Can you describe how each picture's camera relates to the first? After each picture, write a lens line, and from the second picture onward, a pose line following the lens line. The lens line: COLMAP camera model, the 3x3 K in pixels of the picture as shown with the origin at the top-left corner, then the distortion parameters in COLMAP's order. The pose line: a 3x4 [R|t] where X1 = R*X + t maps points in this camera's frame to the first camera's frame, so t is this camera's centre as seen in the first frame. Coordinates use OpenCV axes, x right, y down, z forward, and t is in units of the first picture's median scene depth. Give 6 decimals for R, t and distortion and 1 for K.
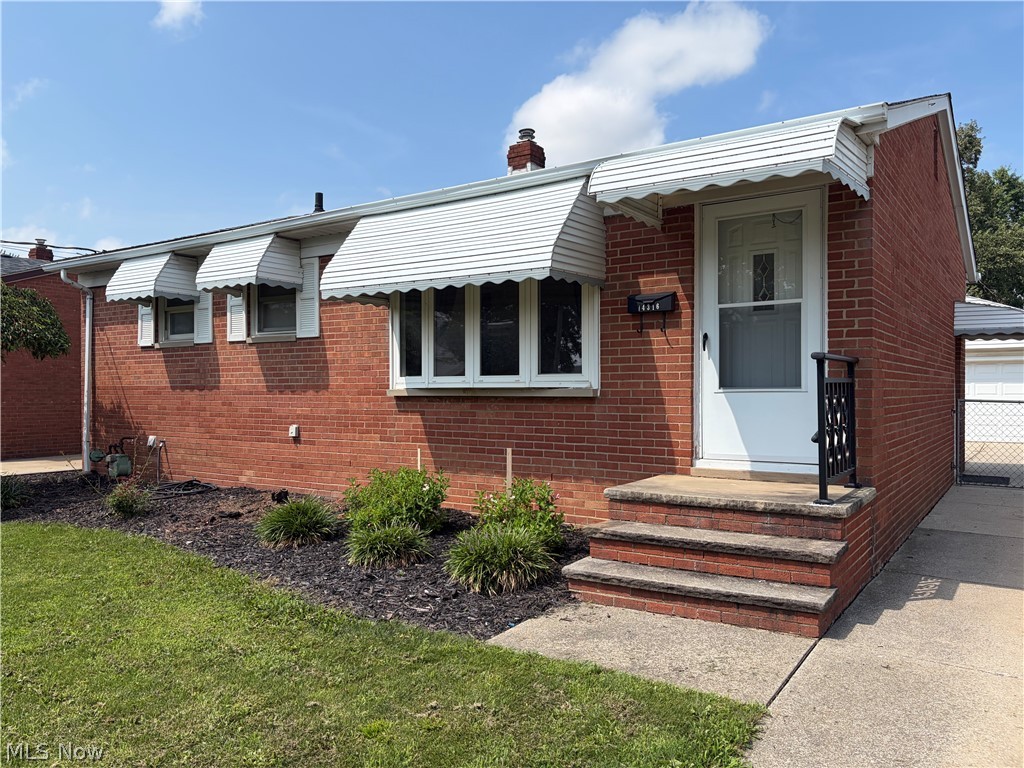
lens RADIAL K [[774.2, 0, 508.9], [0, 774.2, 393.6], [0, 0, 1]] dist [0.048304, -0.068475]
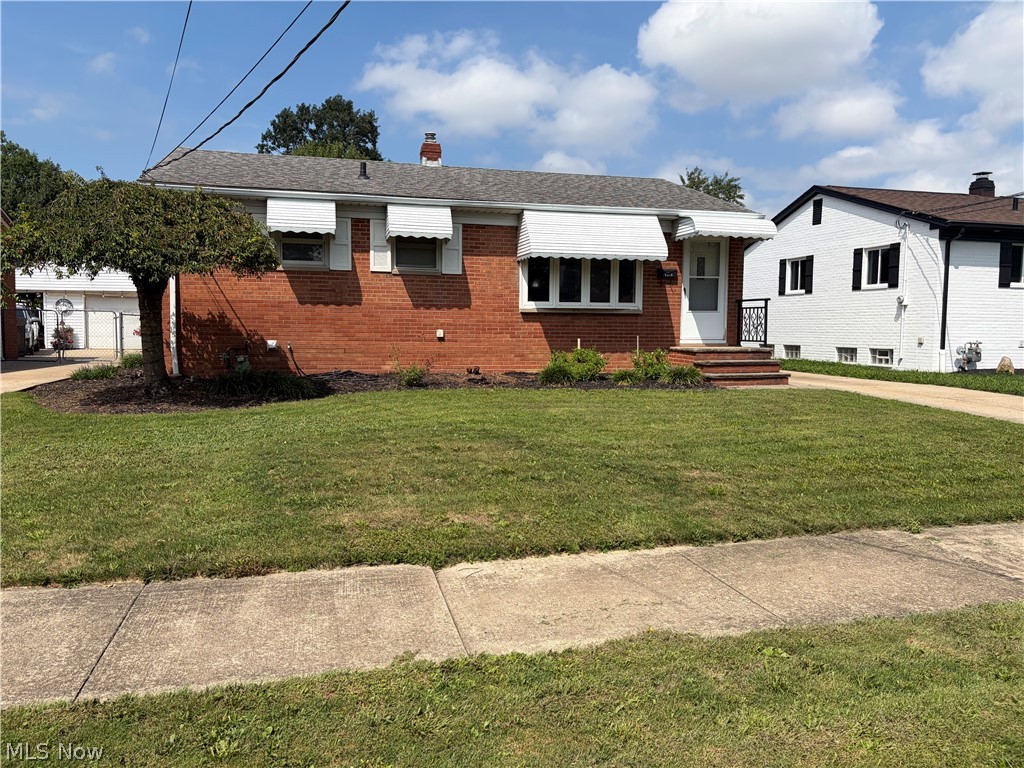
lens RADIAL K [[765.4, 0, 511.5], [0, 765.4, 395.8], [0, 0, 1]] dist [0.179579, -0.470120]
pose [[0.661209, -0.056101, 0.748101, -1.431680], [-0.006187, 0.996758, 0.080216, 0.051015], [-0.750176, -0.057668, 0.658718, -0.150190]]
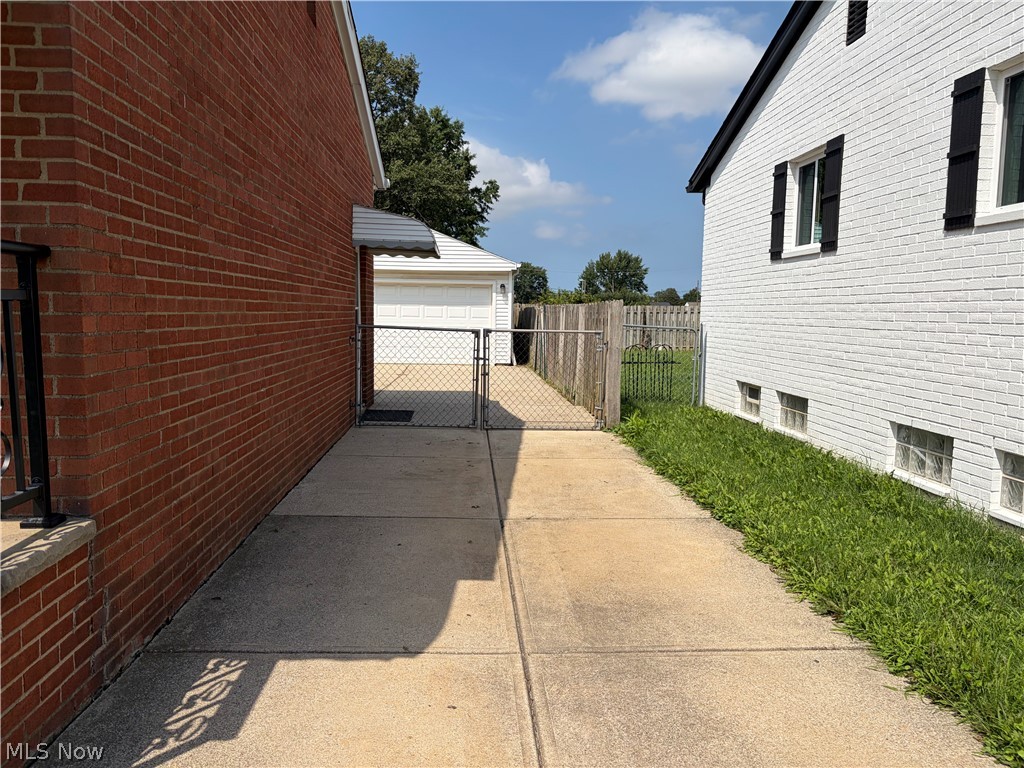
lens RADIAL K [[774.2, 0, 508.9], [0, 774.2, 393.6], [0, 0, 1]] dist [0.048304, -0.068475]
pose [[0.795304, -0.049114, 0.604218, 0.261042], [-0.014541, 0.994880, 0.100008, -0.006259], [-0.606036, -0.088322, 0.790518, 0.315638]]
